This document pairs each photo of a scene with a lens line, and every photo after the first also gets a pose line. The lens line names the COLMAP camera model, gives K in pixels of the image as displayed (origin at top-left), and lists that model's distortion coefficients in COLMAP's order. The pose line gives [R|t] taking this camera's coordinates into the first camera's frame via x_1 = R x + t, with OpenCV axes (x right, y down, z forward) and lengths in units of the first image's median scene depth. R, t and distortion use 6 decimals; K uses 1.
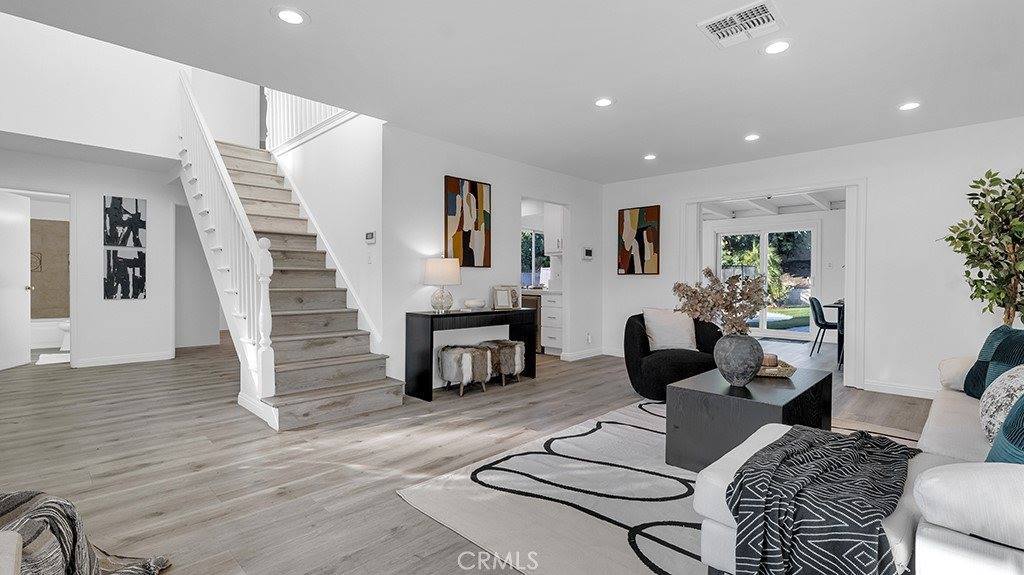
lens RADIAL K [[462.3, 0, 512.7], [0, 462.3, 284.0], [0, 0, 1]] dist [0.001619, 0.000292]
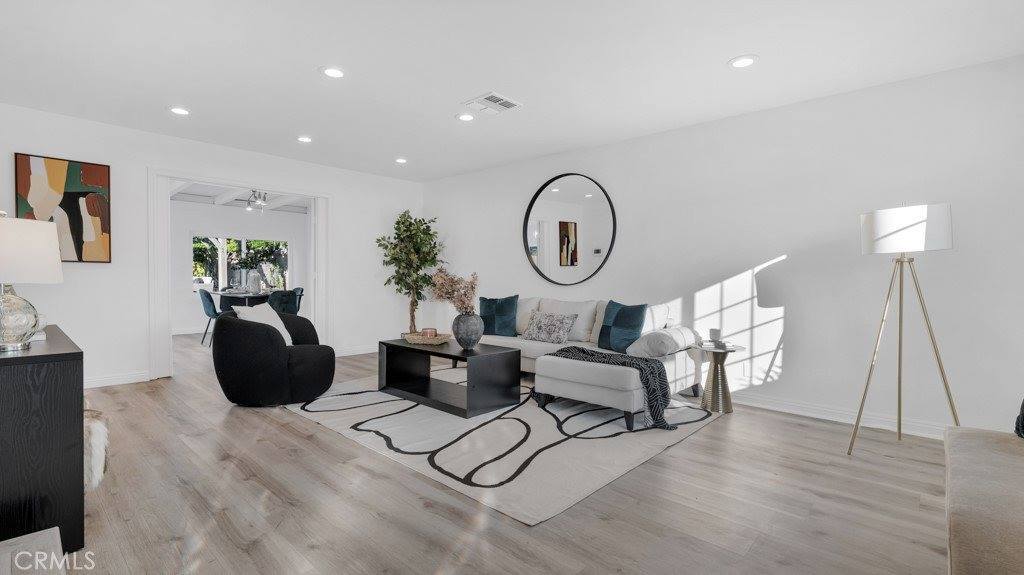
lens RADIAL K [[462.3, 0, 512.7], [0, 462.3, 284.0], [0, 0, 1]] dist [0.001619, 0.000292]
pose [[-0.022000, -0.020565, 0.999546, -0.725830], [-0.000180, 0.999788, 0.020566, -0.005860], [-0.999758, 0.000272, -0.021999, 0.703240]]
